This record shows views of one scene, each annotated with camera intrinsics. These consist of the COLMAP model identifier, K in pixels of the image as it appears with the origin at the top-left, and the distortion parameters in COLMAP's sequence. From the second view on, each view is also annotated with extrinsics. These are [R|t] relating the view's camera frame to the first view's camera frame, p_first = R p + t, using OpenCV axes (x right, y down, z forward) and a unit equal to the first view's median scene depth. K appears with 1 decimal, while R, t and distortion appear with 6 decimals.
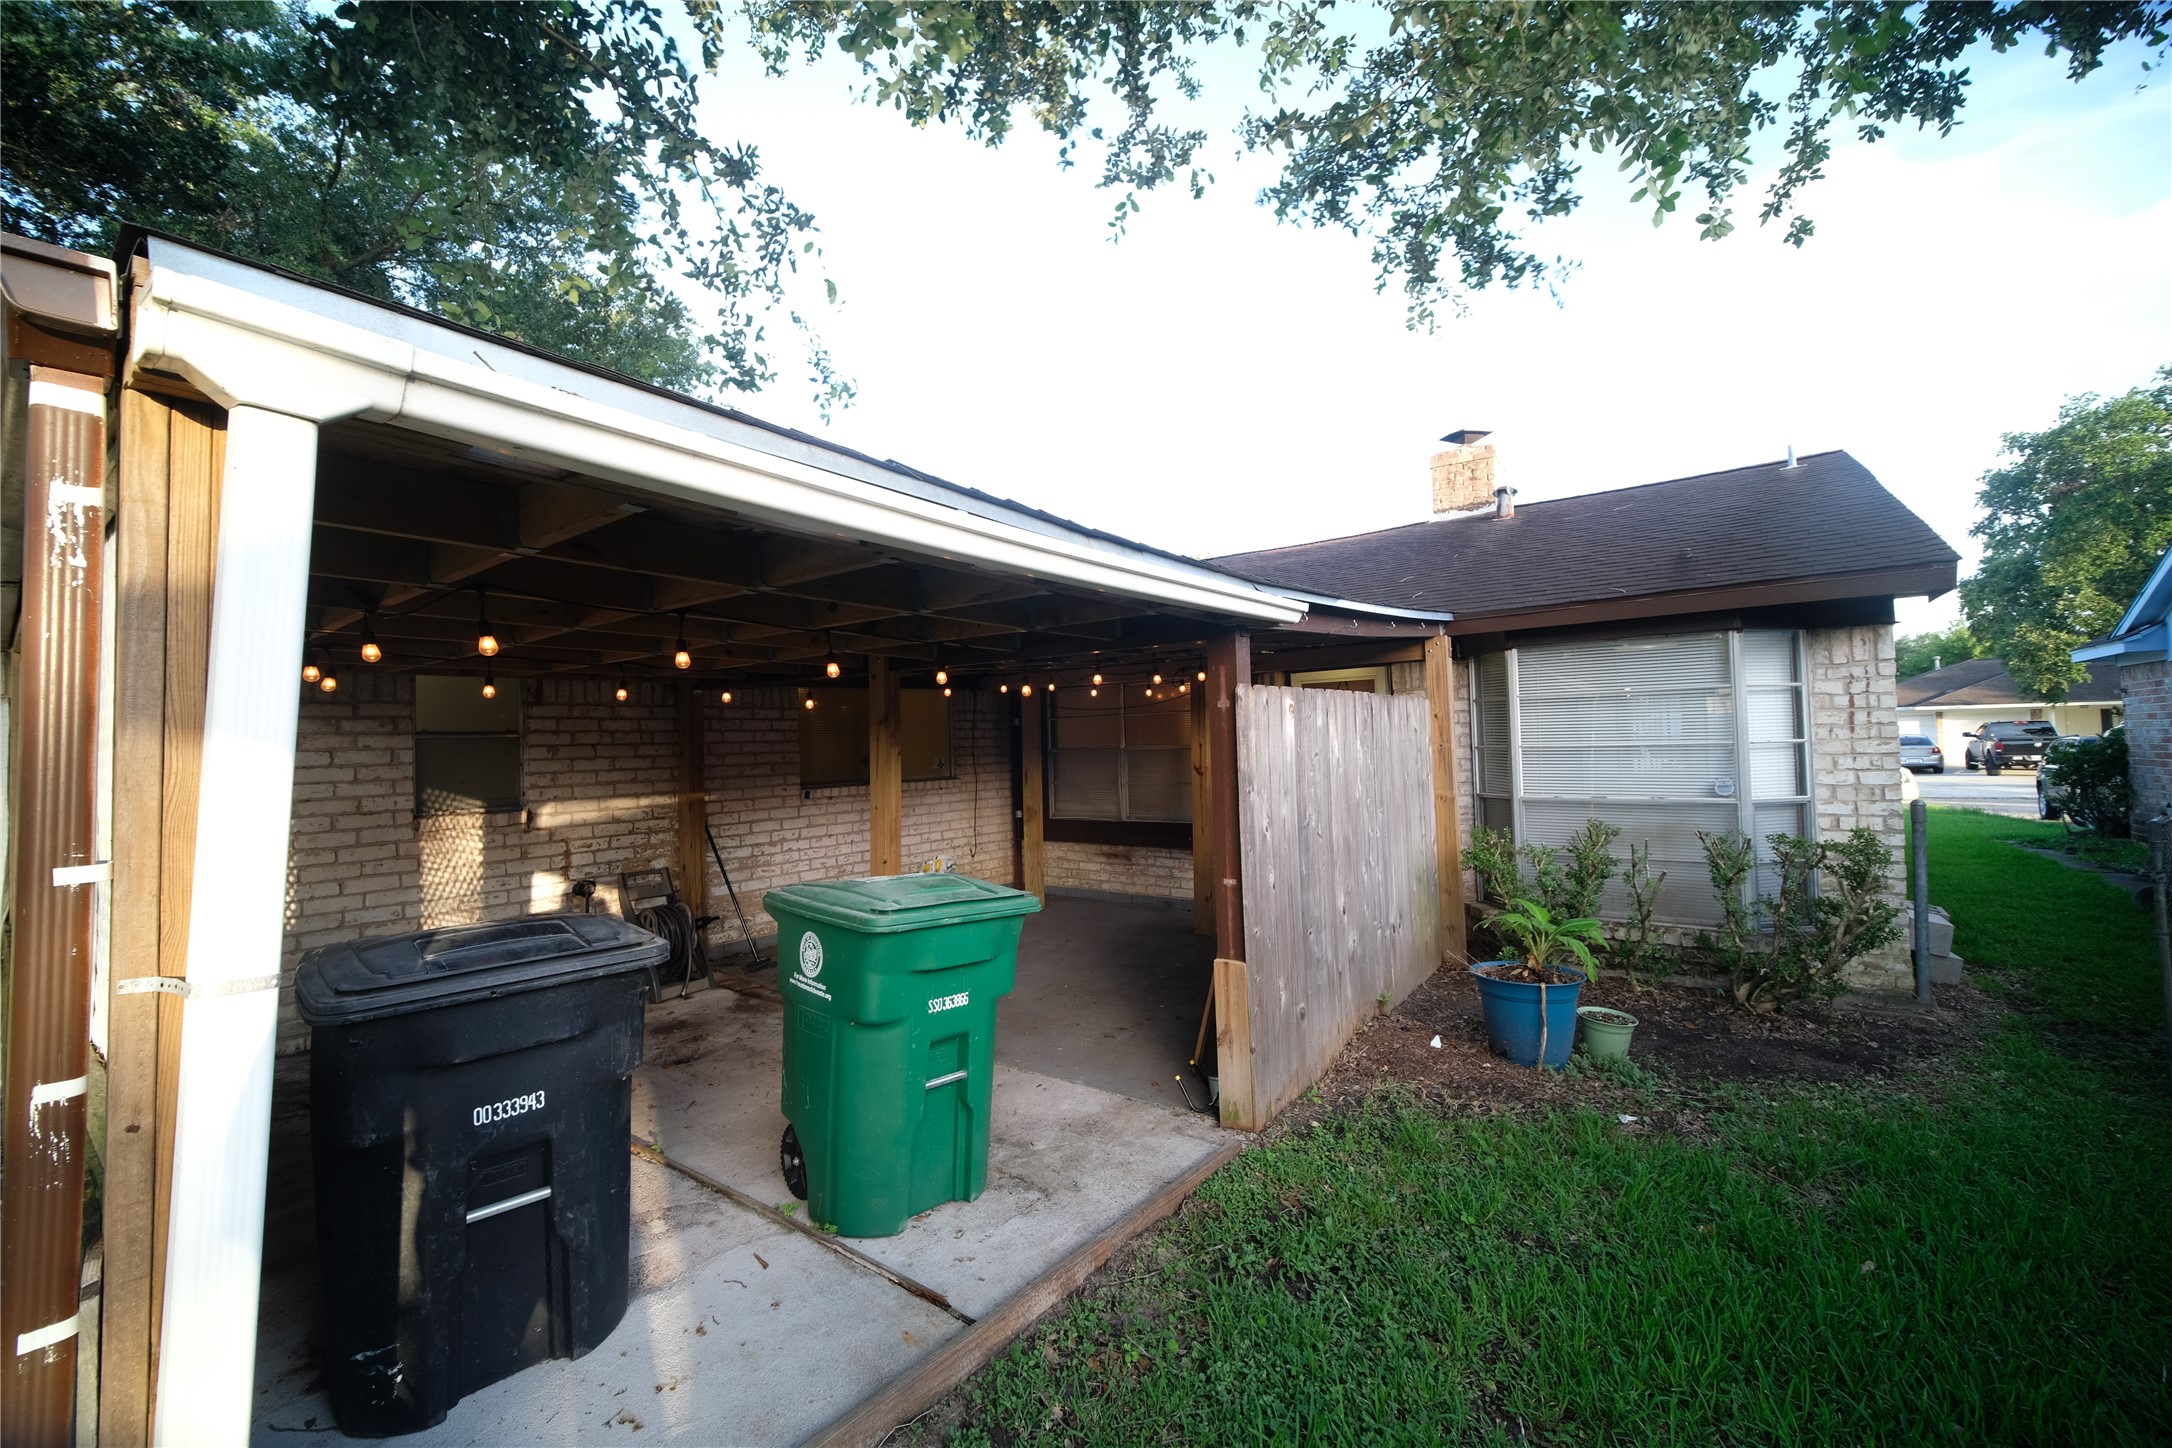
lens RADIAL K [[858.4, 0, 1085.1], [0, 858.4, 716.2], [0, 0, 1]] dist [-0.001215, -0.000032]
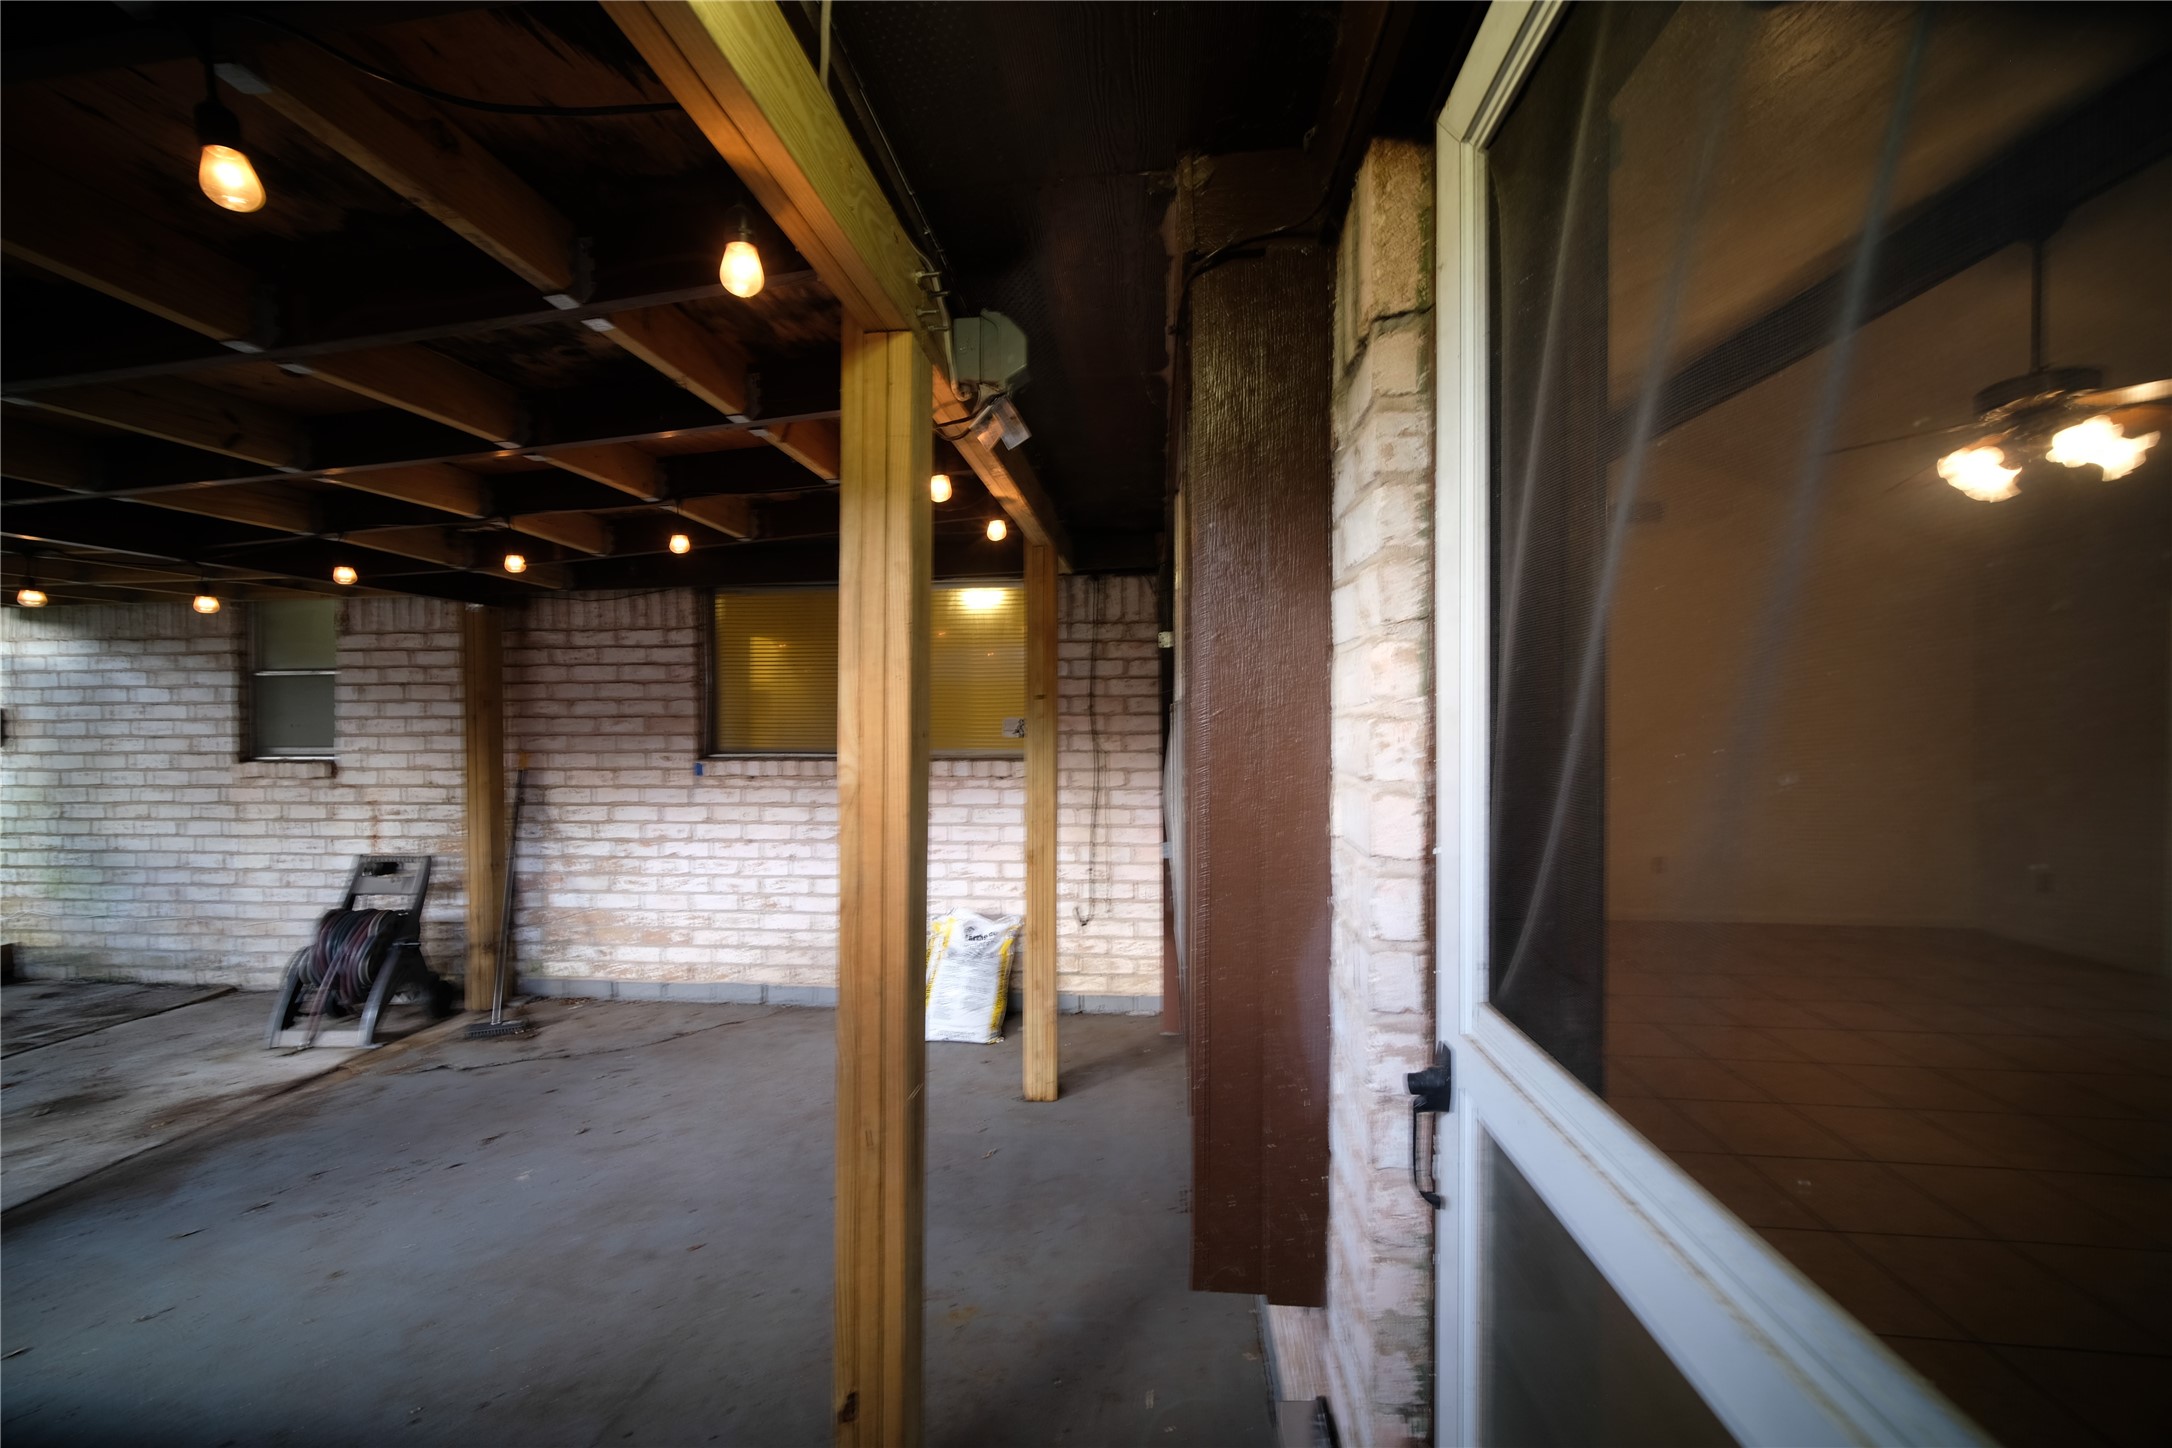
lens RADIAL K [[858.4, 0, 1086.6], [0, 858.4, 718.9], [0, 0, 1]] dist [-0.001215, -0.000032]
pose [[0.522484, 0.030055, -0.852119, 0.353593], [0.017217, 0.998803, 0.045786, 0.034599], [0.852475, -0.038594, 0.521341, 0.968380]]
